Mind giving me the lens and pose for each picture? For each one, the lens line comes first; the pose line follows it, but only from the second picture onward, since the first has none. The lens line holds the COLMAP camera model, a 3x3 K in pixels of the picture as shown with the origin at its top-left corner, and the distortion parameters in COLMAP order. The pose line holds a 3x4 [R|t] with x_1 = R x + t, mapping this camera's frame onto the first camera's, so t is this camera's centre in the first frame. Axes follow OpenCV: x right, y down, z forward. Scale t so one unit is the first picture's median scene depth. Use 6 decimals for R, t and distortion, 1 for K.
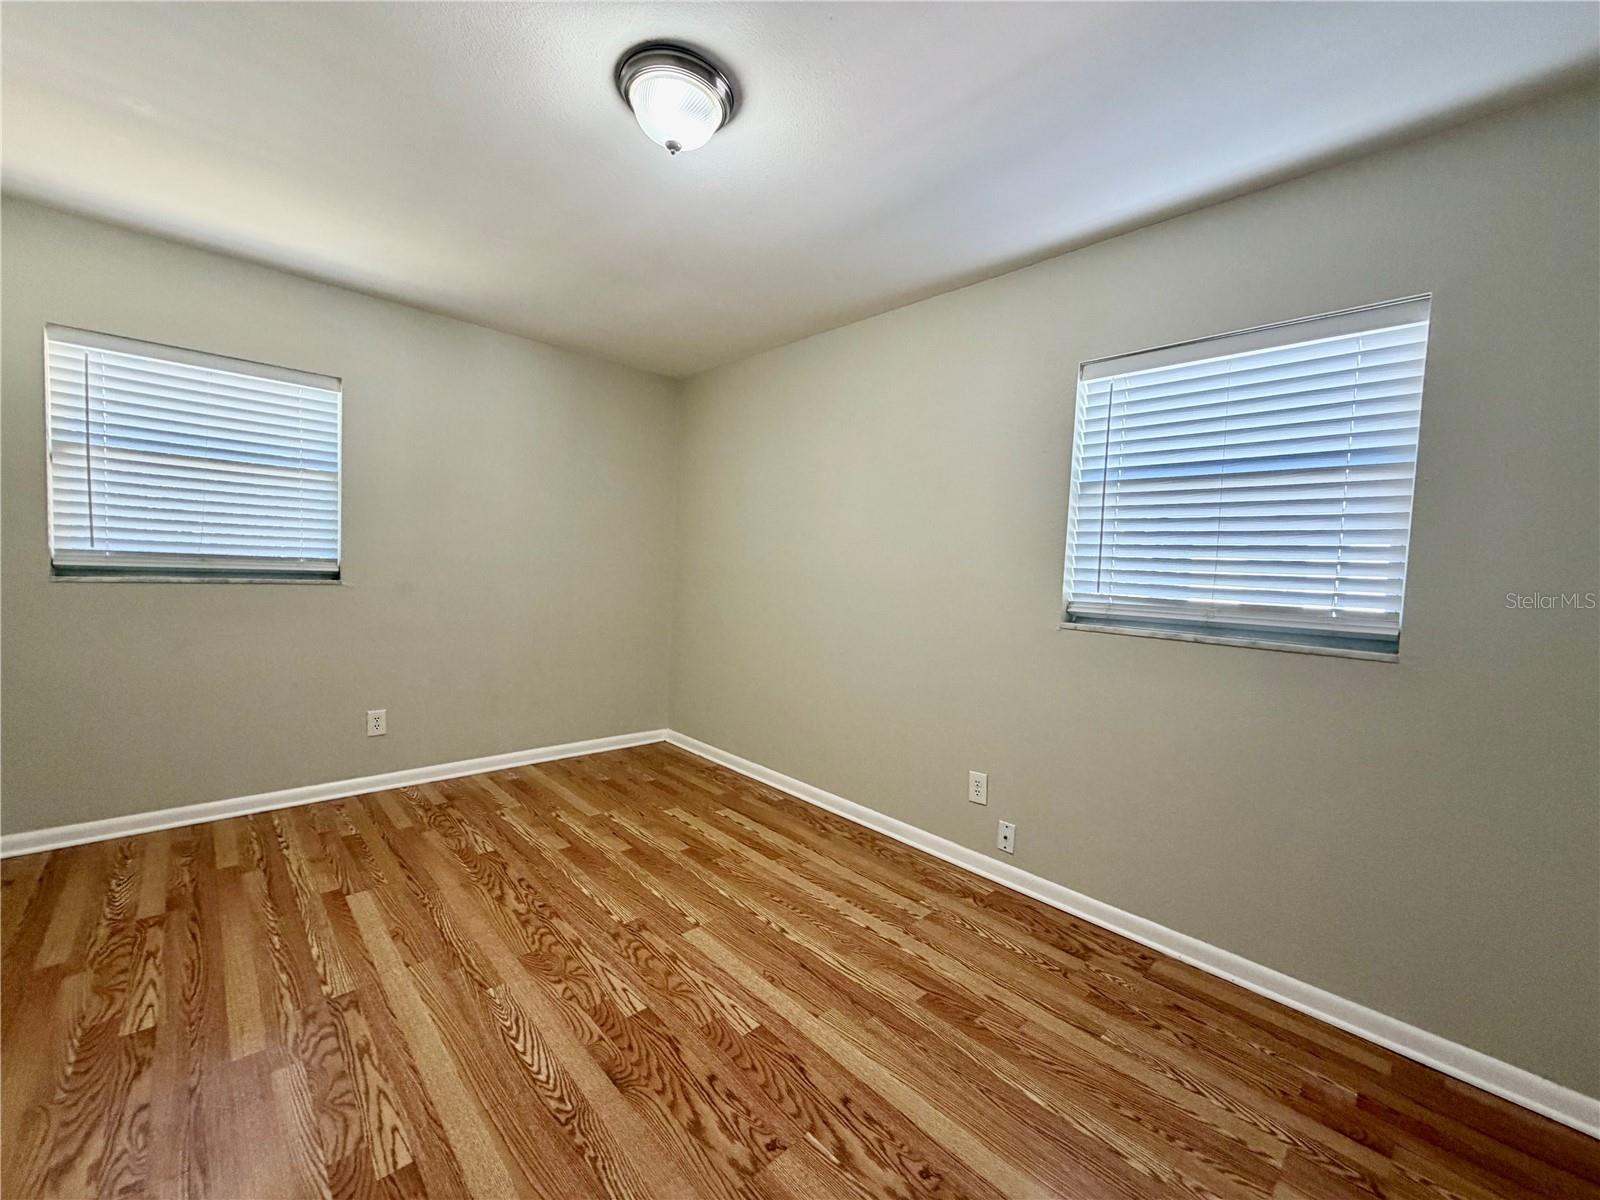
lens RADIAL K [[635.8, 0, 792.5], [0, 635.8, 602.2], [0, 0, 1]] dist [0.003131, -0.000613]
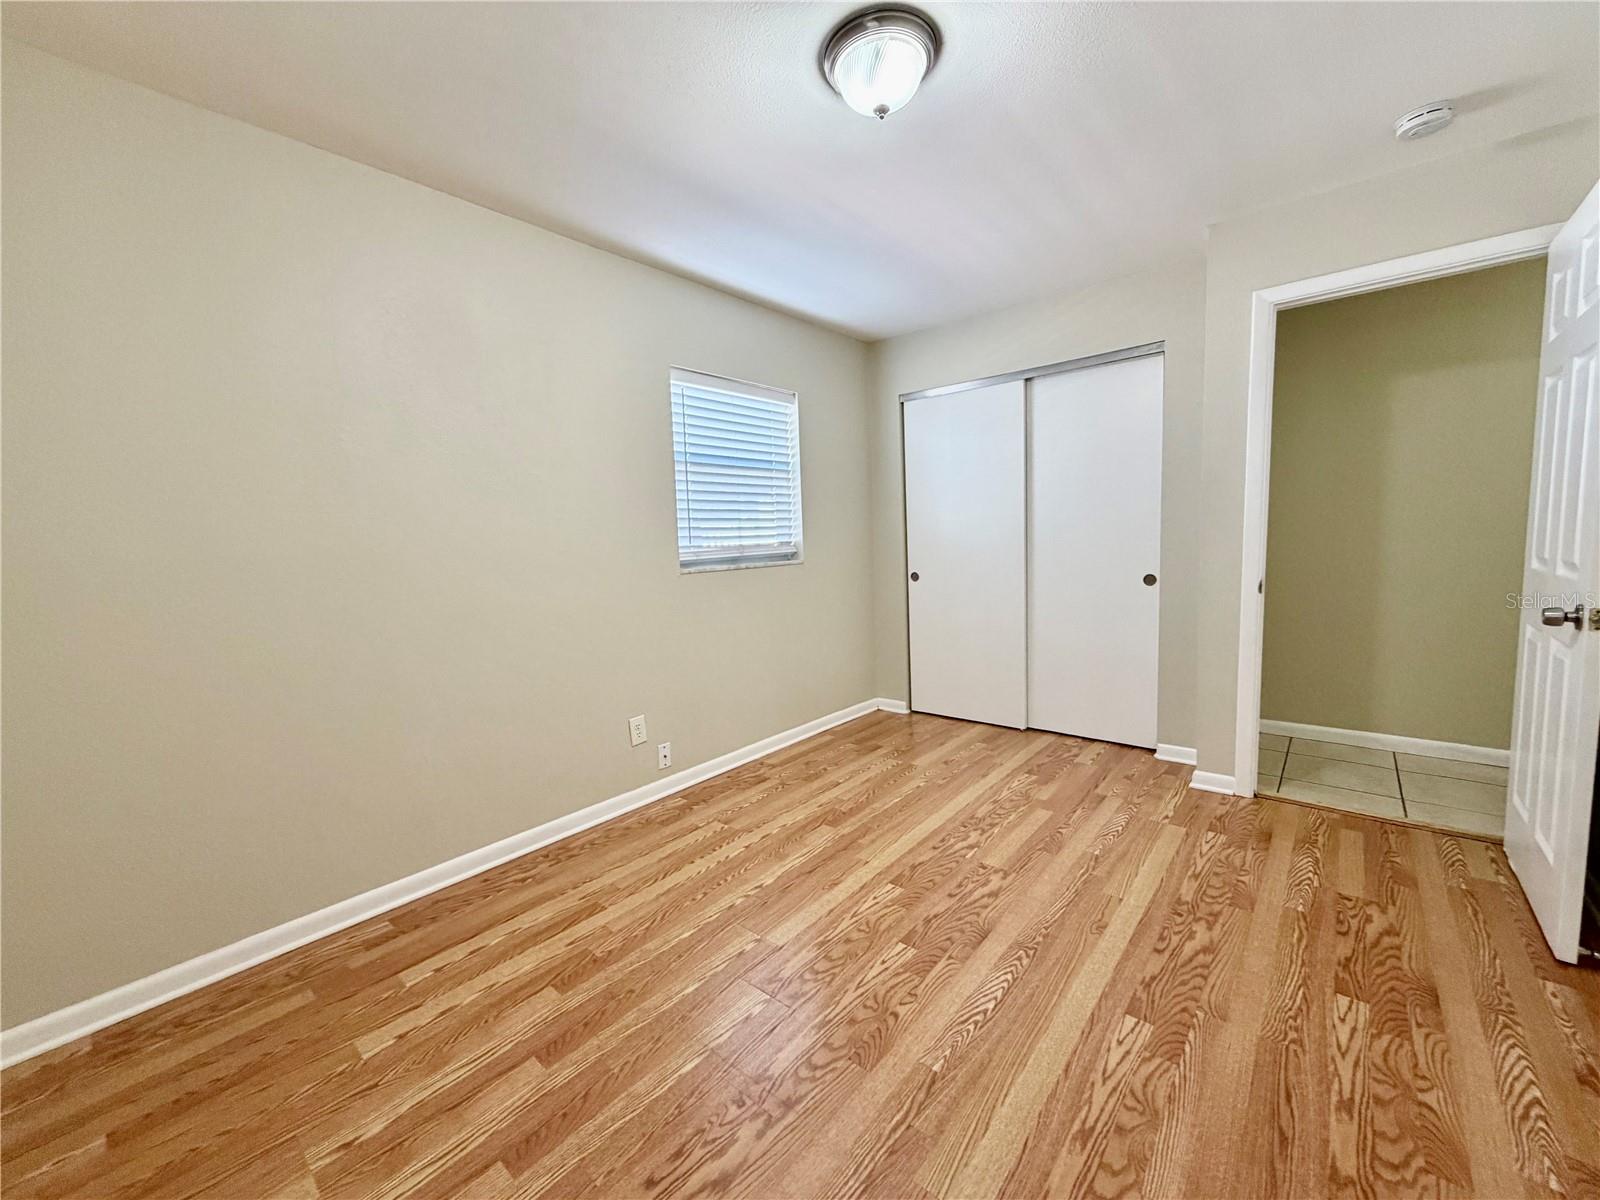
lens RADIAL K [[635.8, 0, 794.1], [0, 635.8, 609.9], [0, 0, 1]] dist [0.003131, -0.000613]
pose [[-0.105716, -0.155396, 0.982179, -1.141174], [0.086235, 0.982560, 0.164738, -0.104136], [-0.990650, 0.102113, -0.090472, 1.178317]]
